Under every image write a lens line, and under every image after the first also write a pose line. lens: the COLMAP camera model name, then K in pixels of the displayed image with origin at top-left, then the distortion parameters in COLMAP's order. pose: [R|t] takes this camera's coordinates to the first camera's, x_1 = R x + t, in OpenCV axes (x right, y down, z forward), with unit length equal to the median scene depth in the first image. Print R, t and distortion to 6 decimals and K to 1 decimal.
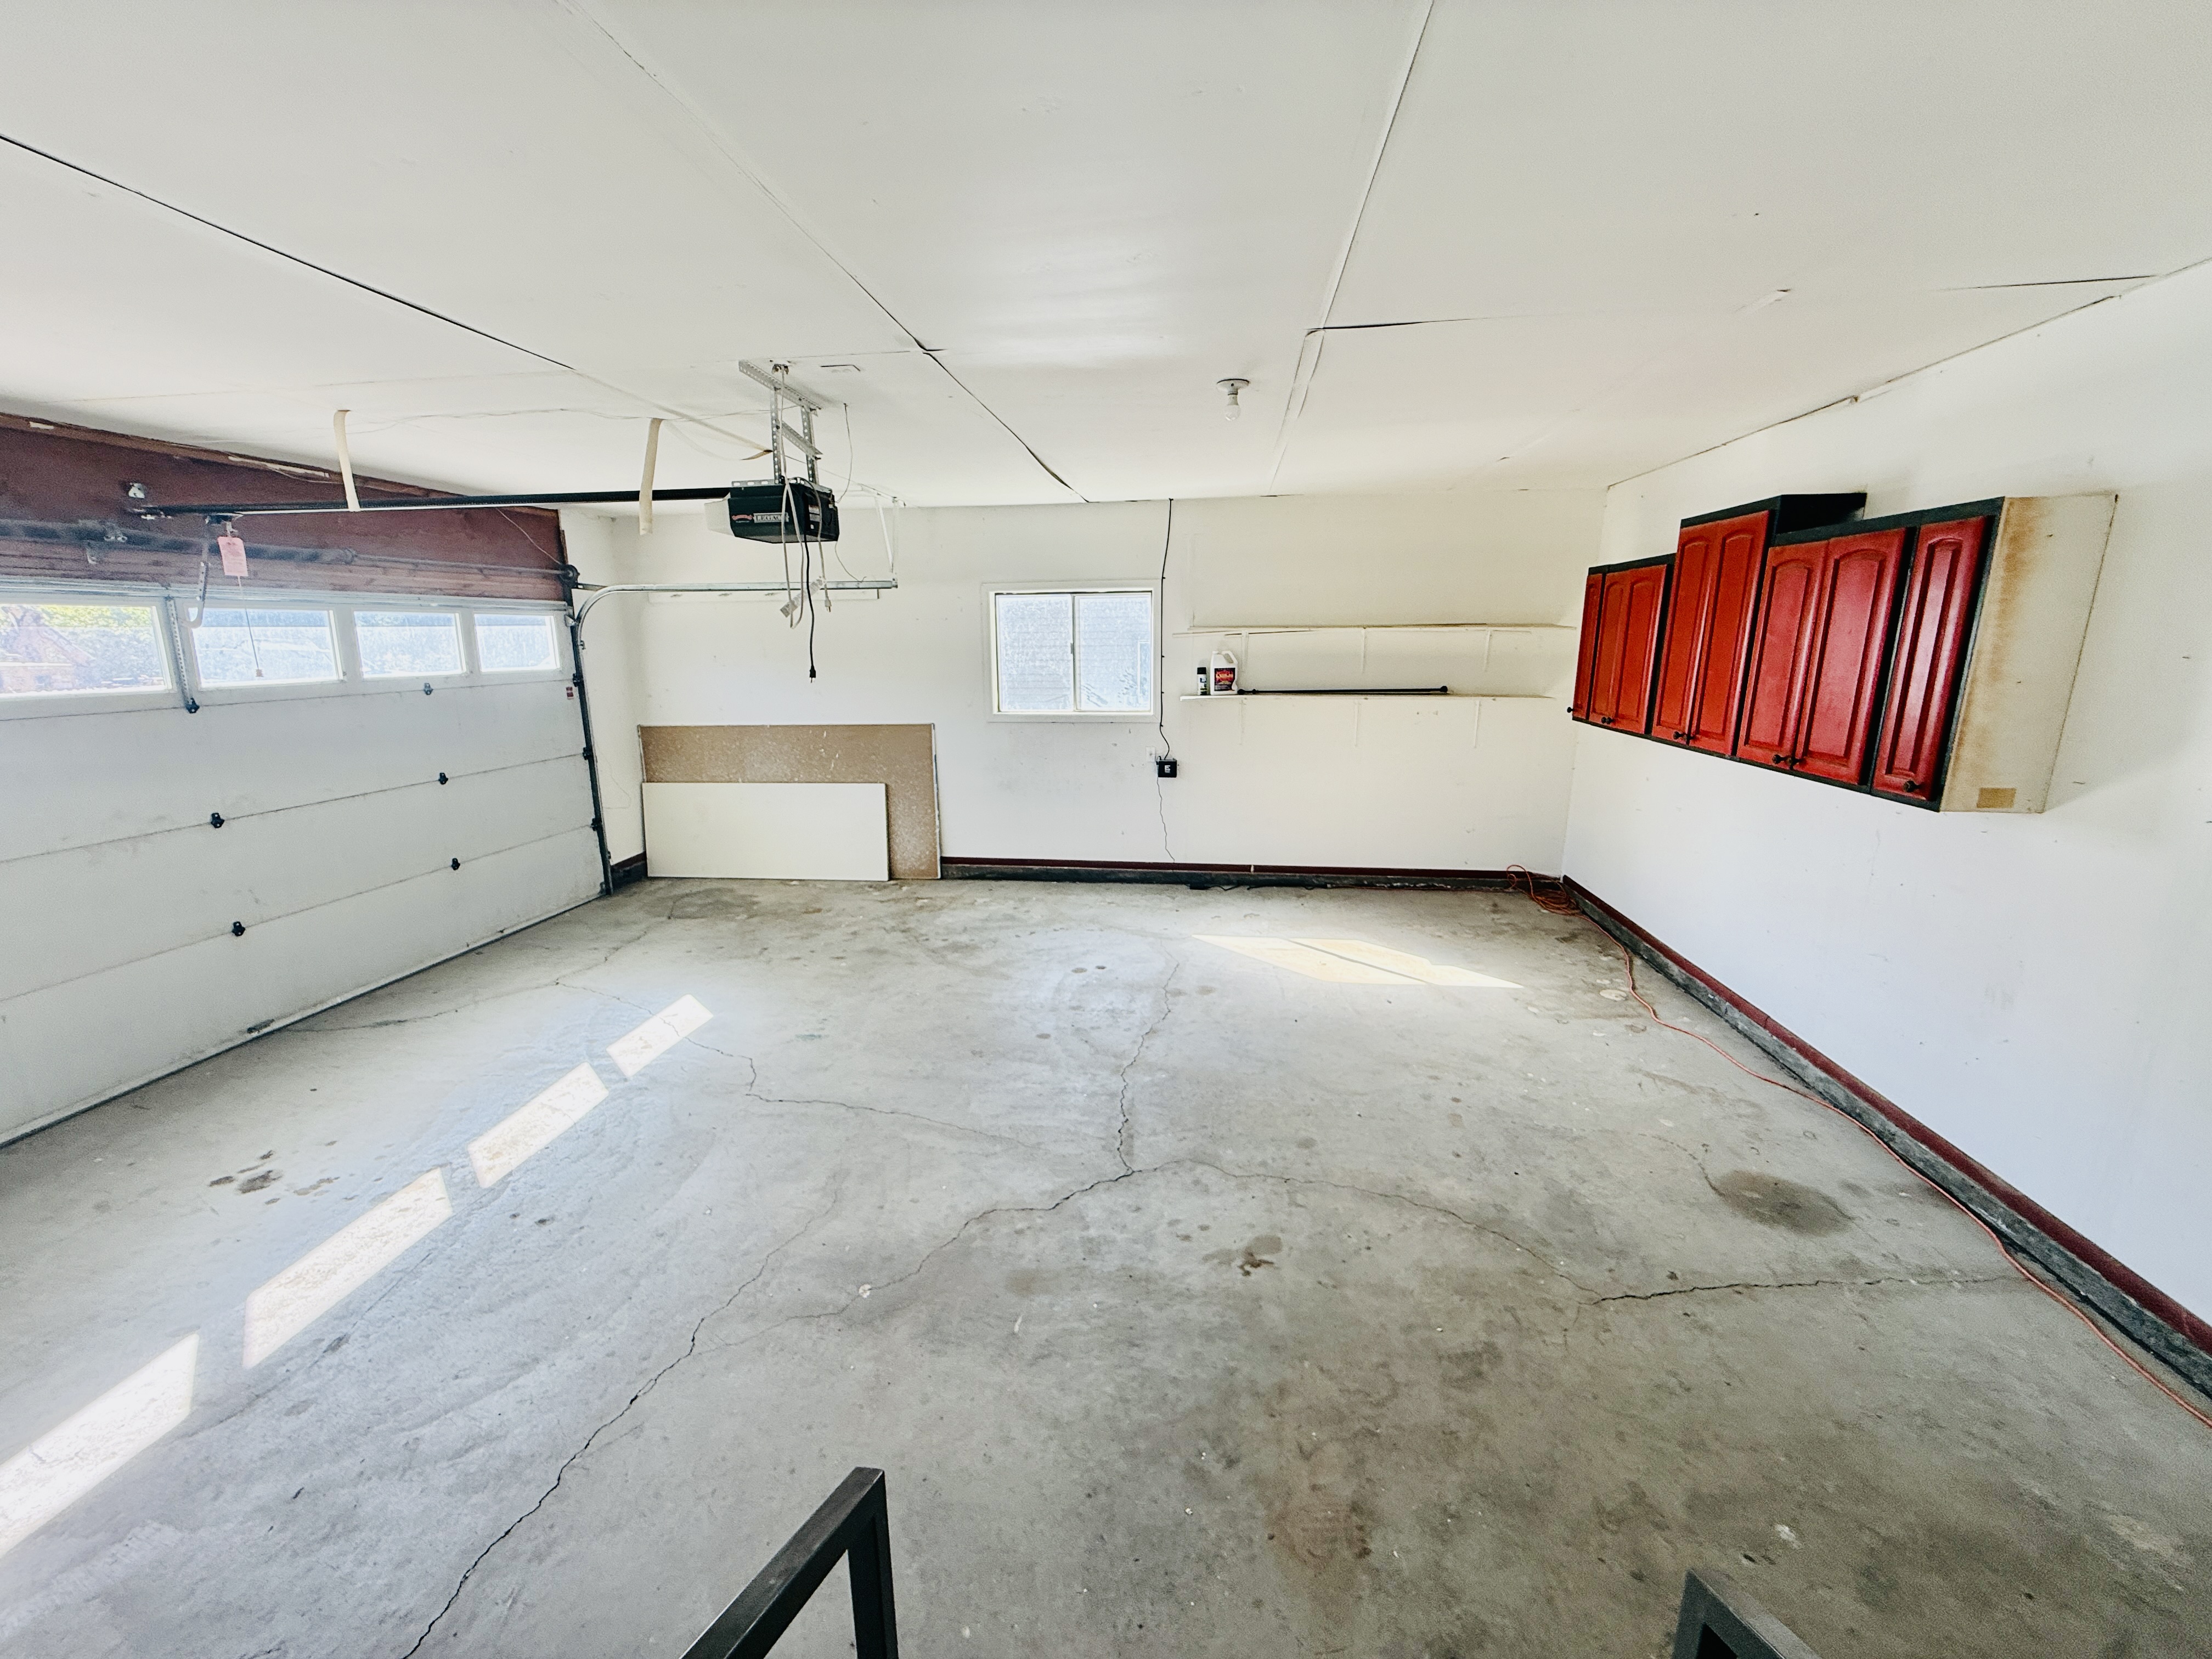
lens RADIAL K [[881.7, 0, 1097.3], [0, 881.7, 832.2], [0, 0, 1]] dist [-0.000240, 0.000656]
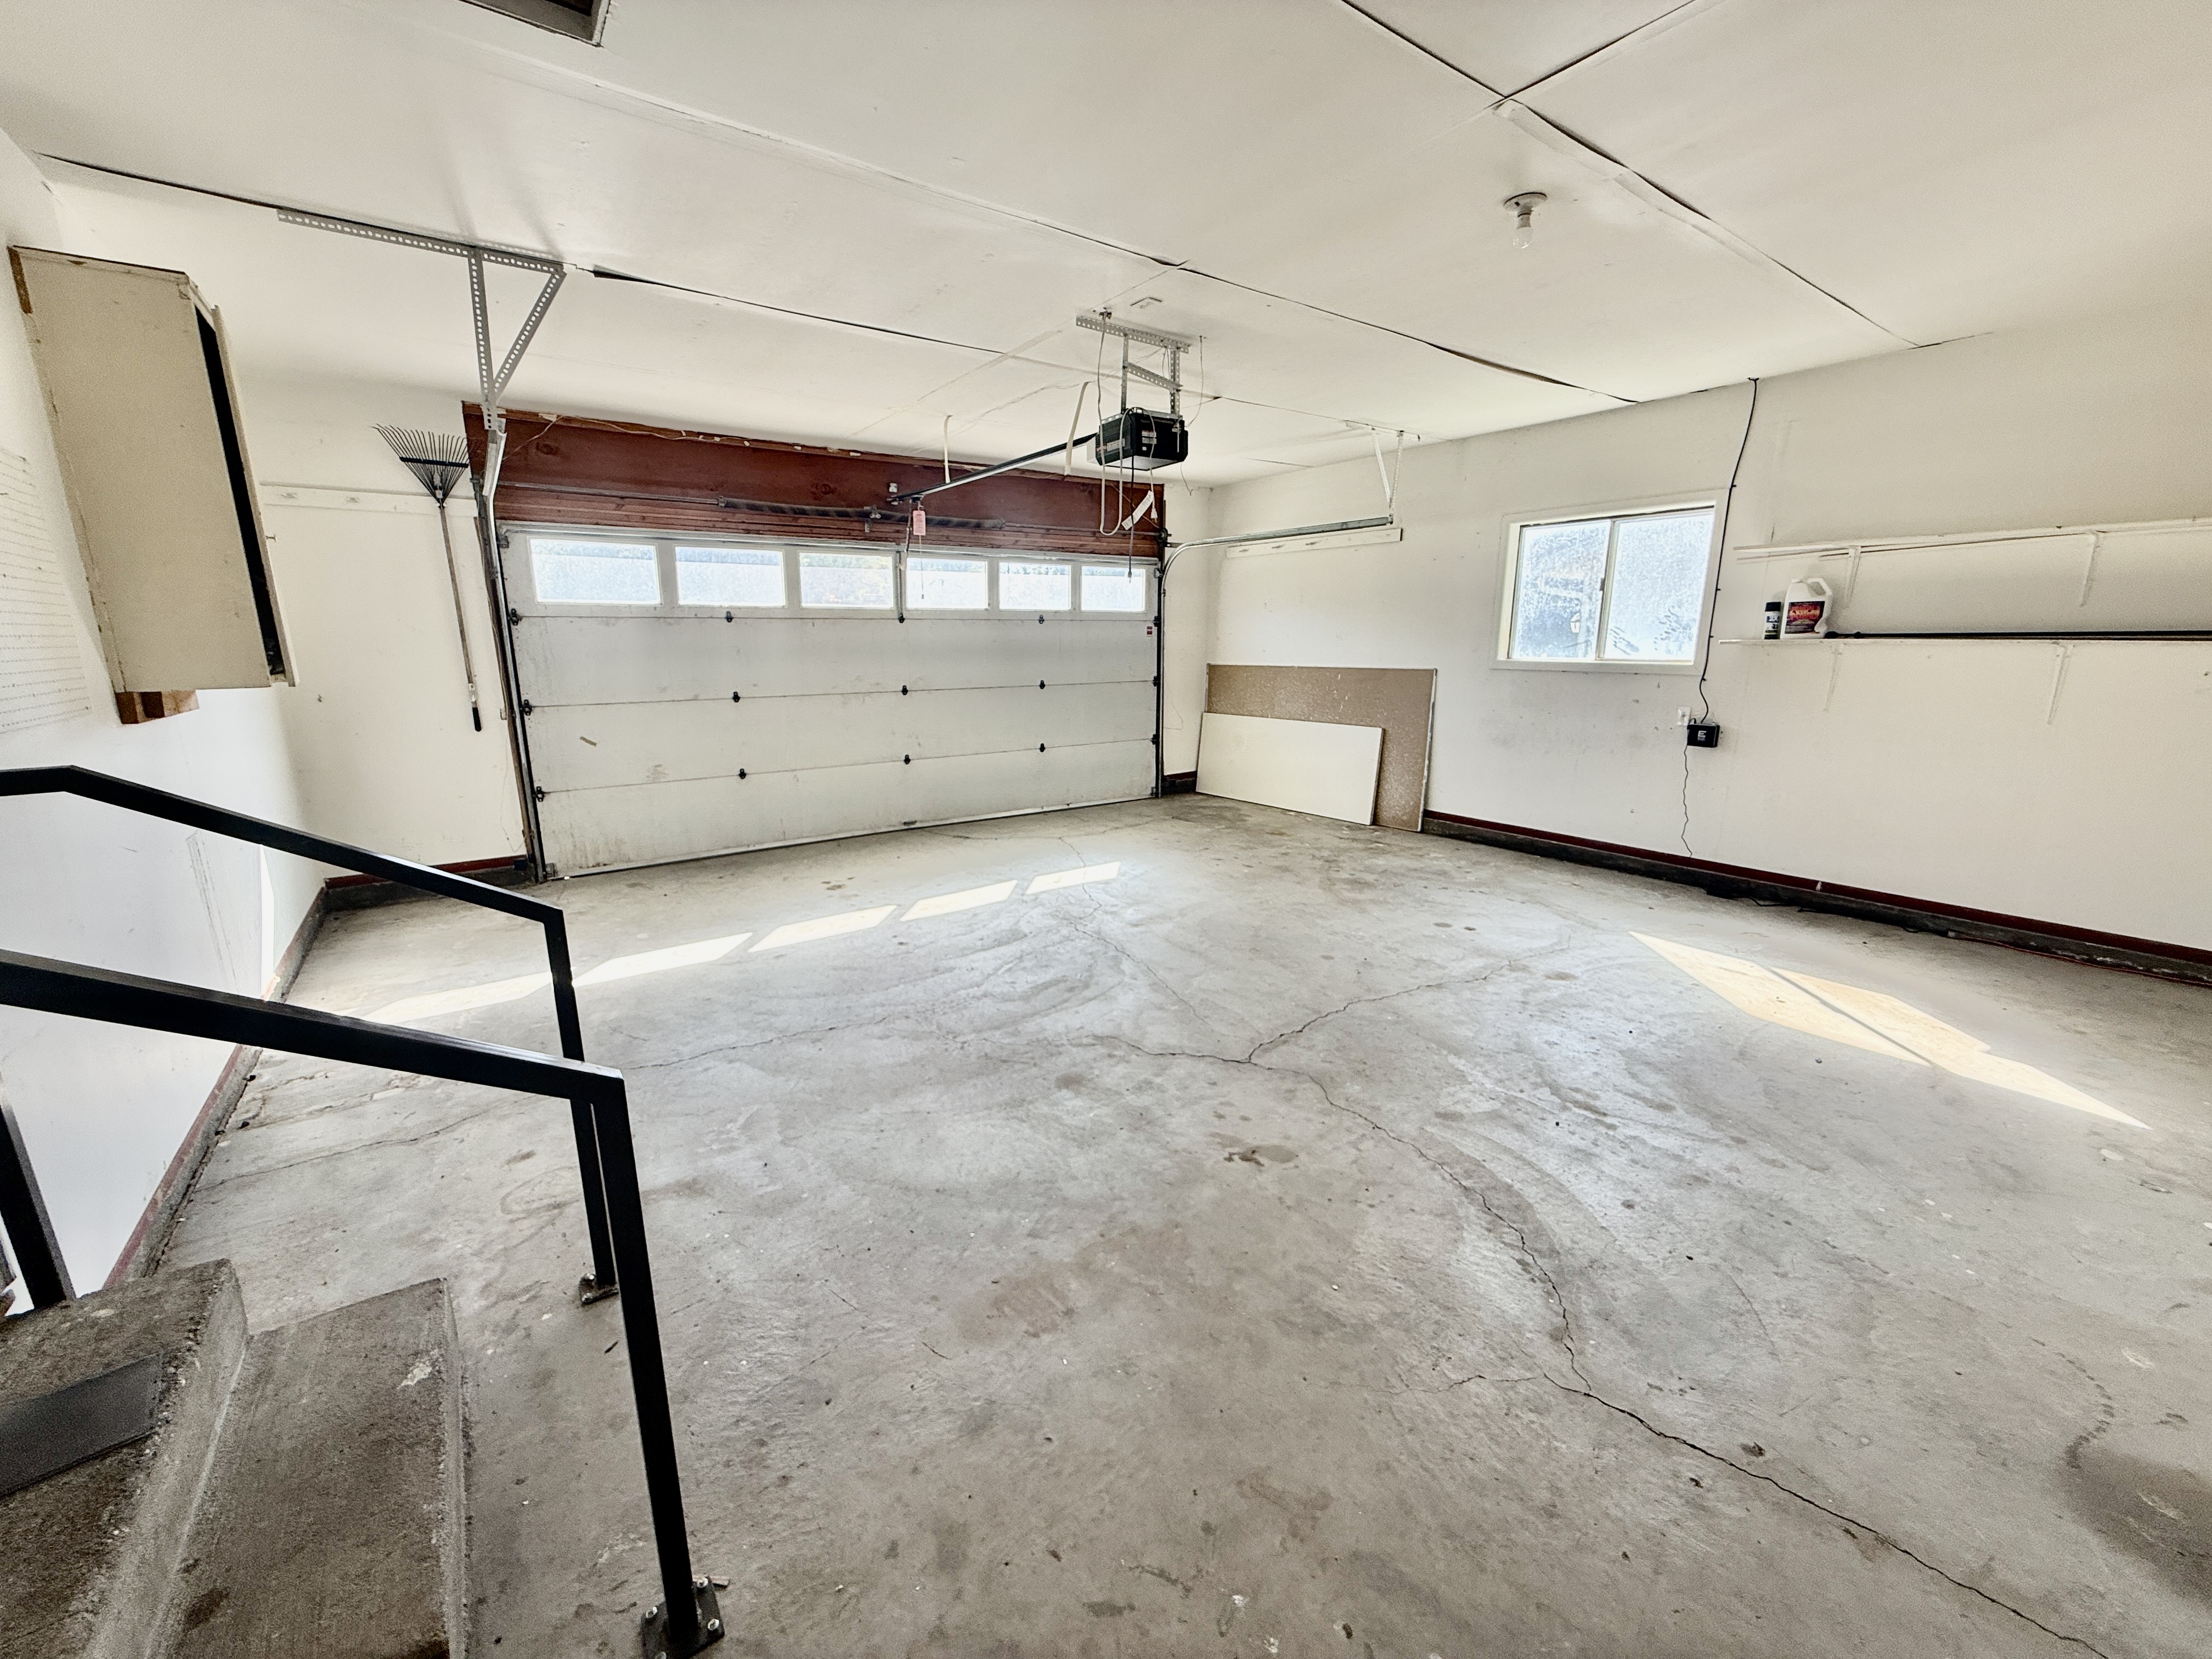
lens RADIAL K [[881.7, 0, 1096.0], [0, 881.7, 830.7], [0, 0, 1]] dist [-0.000240, 0.000656]
pose [[0.683193, 0.166475, -0.711009, 0.293514], [-0.163100, 0.983857, 0.073641, 0.042550], [0.711791, 0.065655, 0.699317, 0.084768]]
